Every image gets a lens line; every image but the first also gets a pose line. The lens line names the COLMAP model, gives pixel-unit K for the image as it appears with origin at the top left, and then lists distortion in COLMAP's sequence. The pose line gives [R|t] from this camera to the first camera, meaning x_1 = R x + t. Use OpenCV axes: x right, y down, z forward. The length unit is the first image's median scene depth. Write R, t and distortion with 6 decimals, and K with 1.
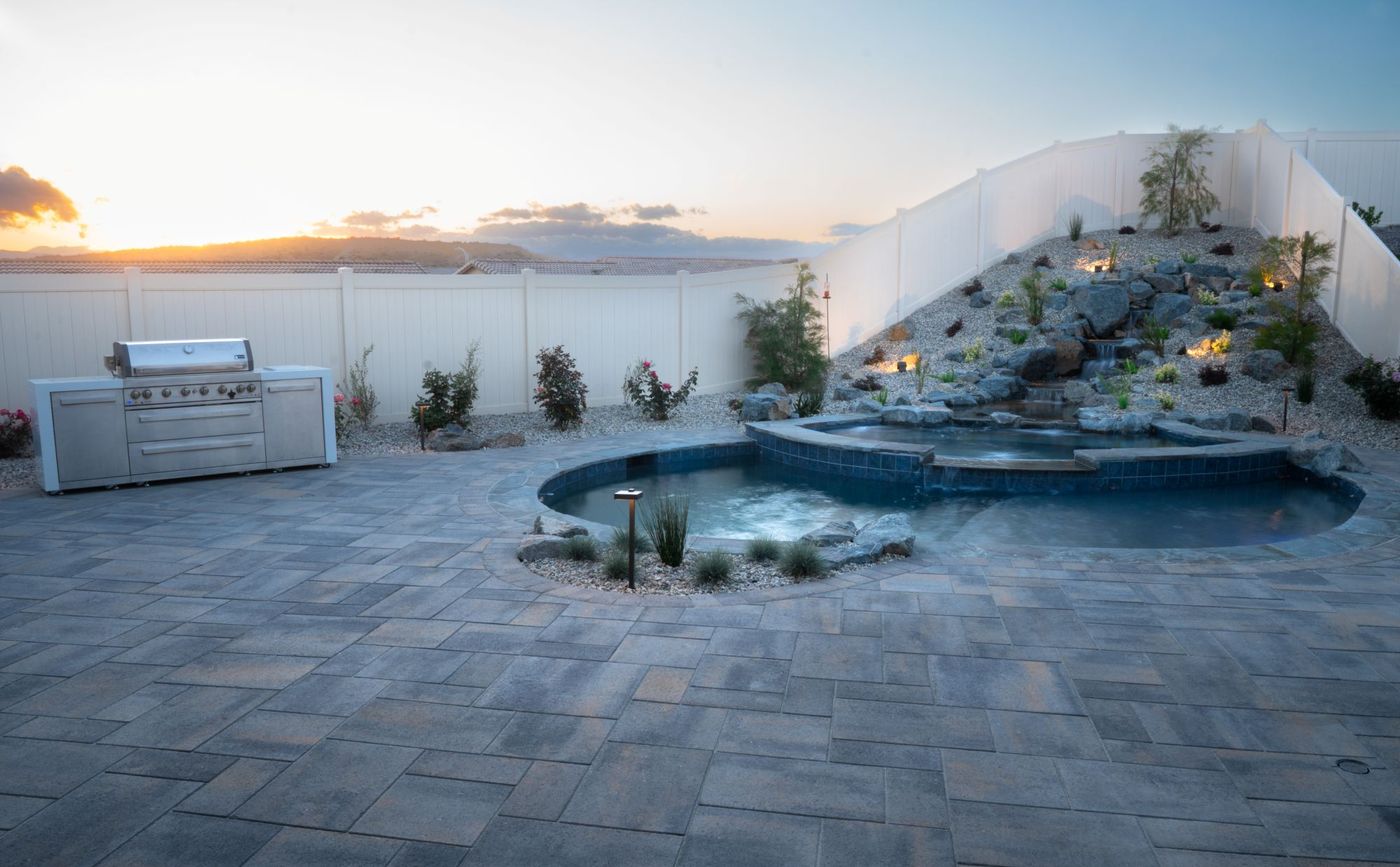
lens RADIAL K [[1054.2, 0, 693.3], [0, 1054.2, 464.8], [0, 0, 1]] dist [-0.057559, -0.003477]
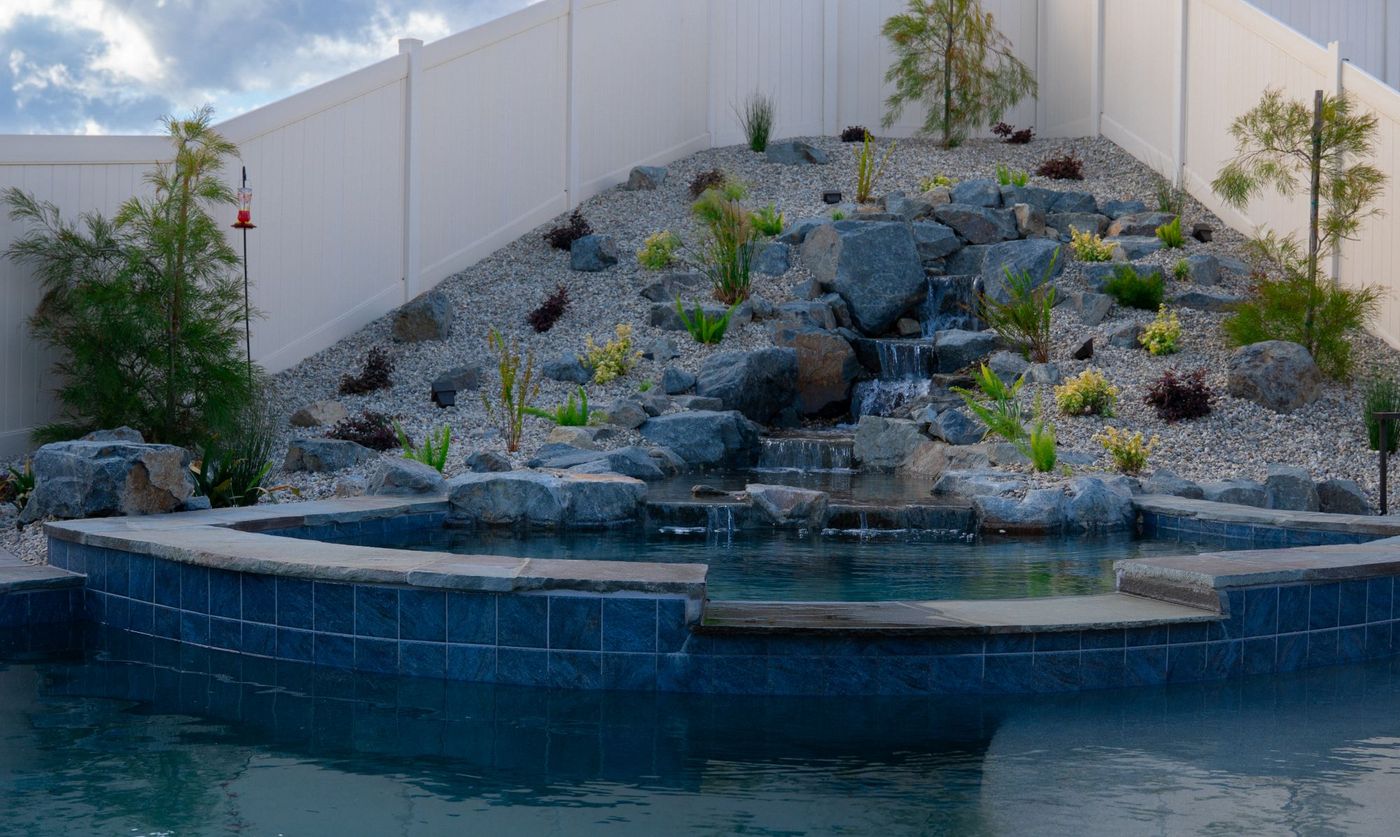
lens RADIAL K [[1844.7, 0, 657.3], [0, 1844.7, 409.6], [0, 0, 1]] dist [-0.106469, 0.000000]
pose [[0.924478, 0.002188, 0.381230, 0.009626], [0.048609, 0.991145, -0.123563, 0.001974], [-0.378125, 0.132763, 0.916185, 0.376643]]
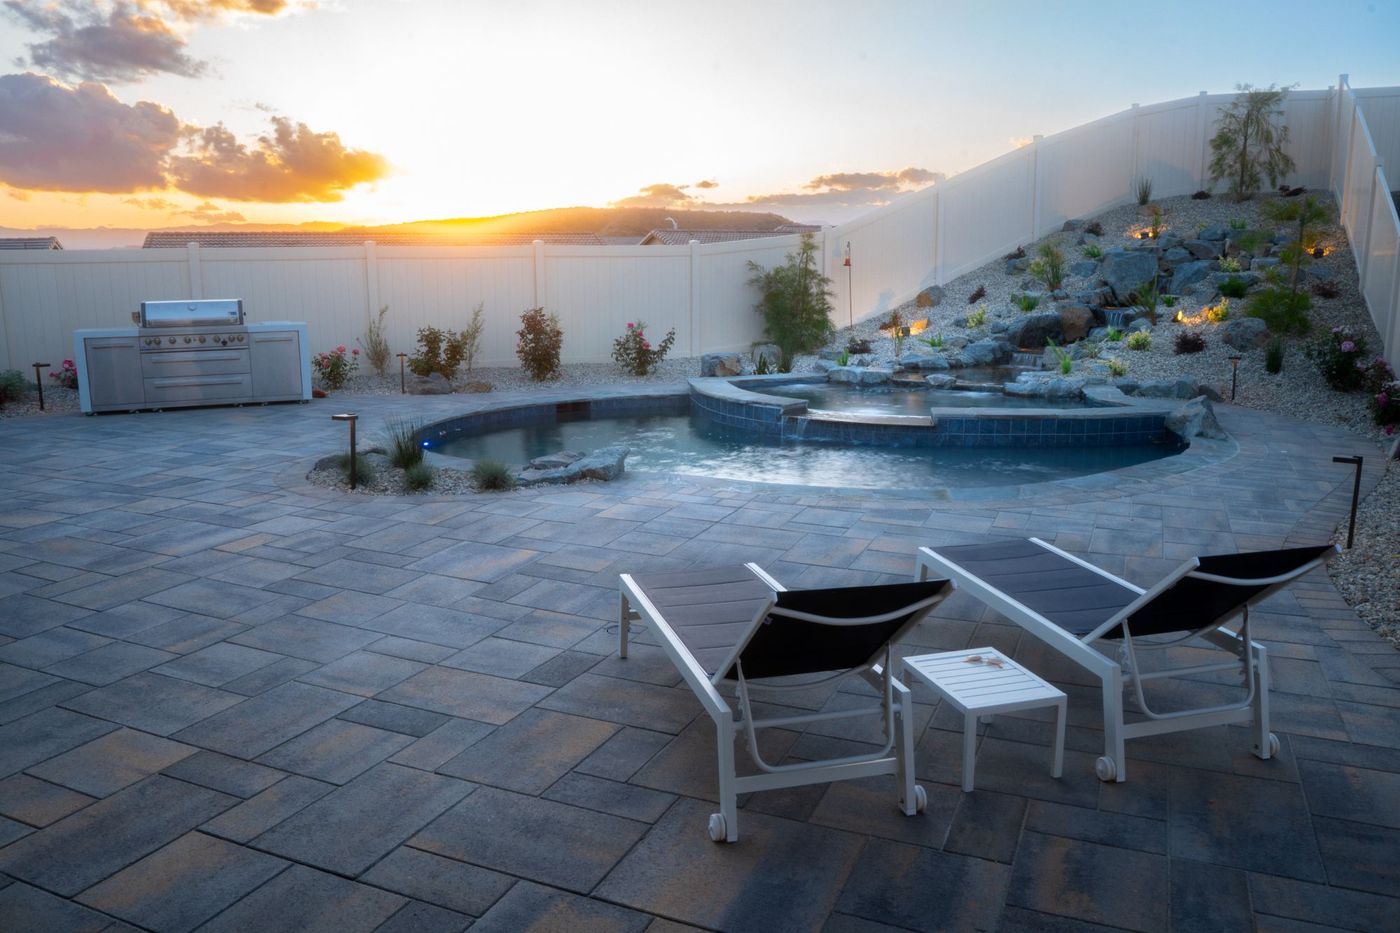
lens RADIAL K [[1044.9, 0, 696.0], [0, 1044.9, 464.5], [0, 0, 1]] dist [-0.056739, -0.006308]
pose [[0.969474, 0.043260, -0.241348, 0.281811], [-0.035962, 0.998755, 0.034564, 0.011262], [0.242543, -0.024830, 0.969823, -0.061022]]
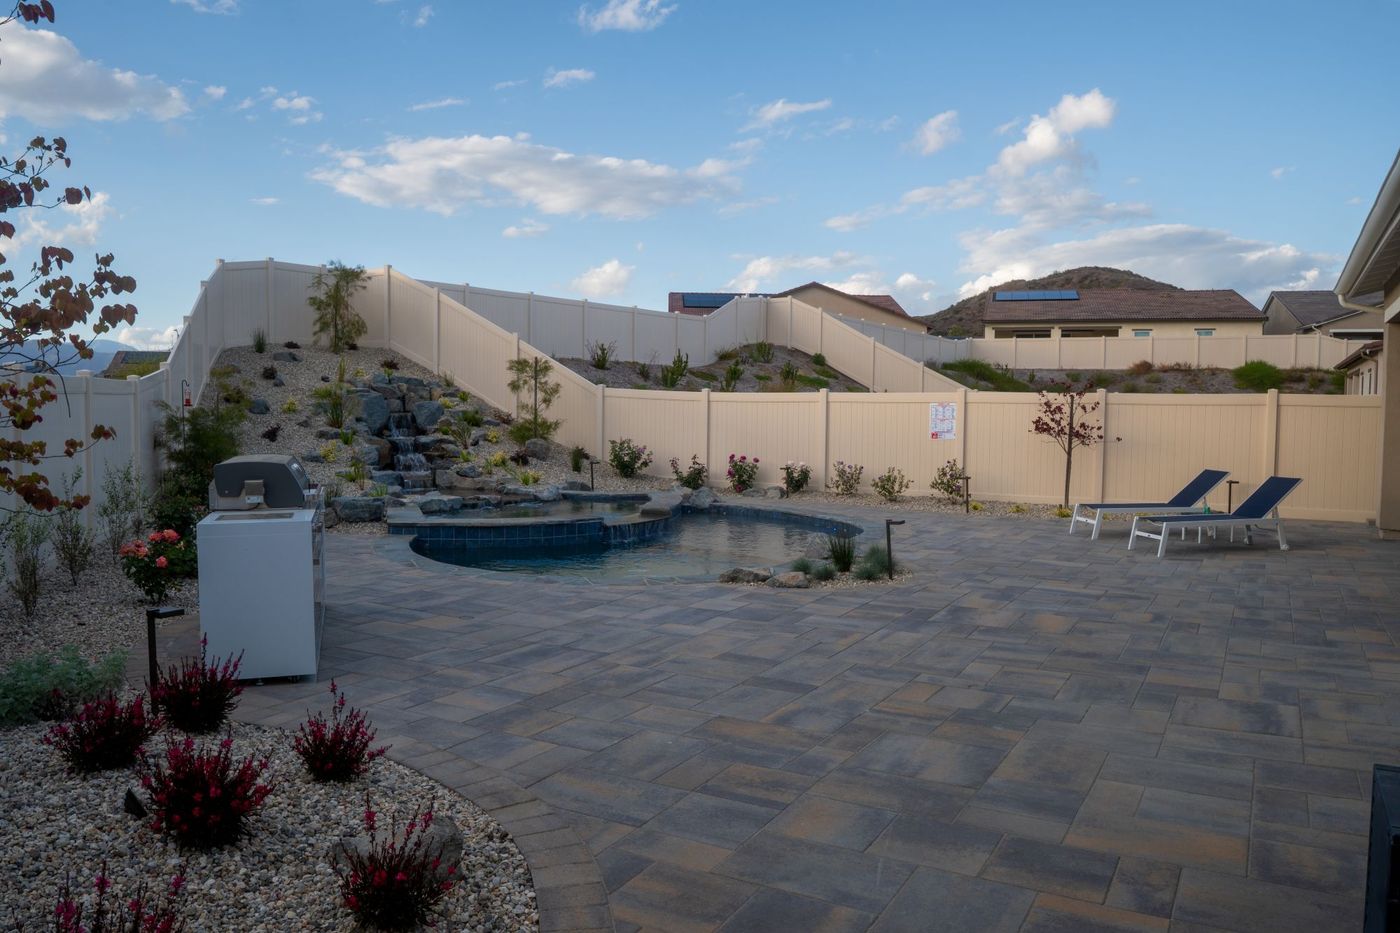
lens RADIAL K [[1044.9, 0, 700.5], [0, 1044.9, 463.5], [0, 0, 1]] dist [-0.056739, -0.006308]
pose [[0.335611, -0.053108, 0.940502, -0.704113], [0.149346, 0.988782, 0.002541, -0.046018], [-0.930087, 0.139607, 0.339778, 0.300476]]
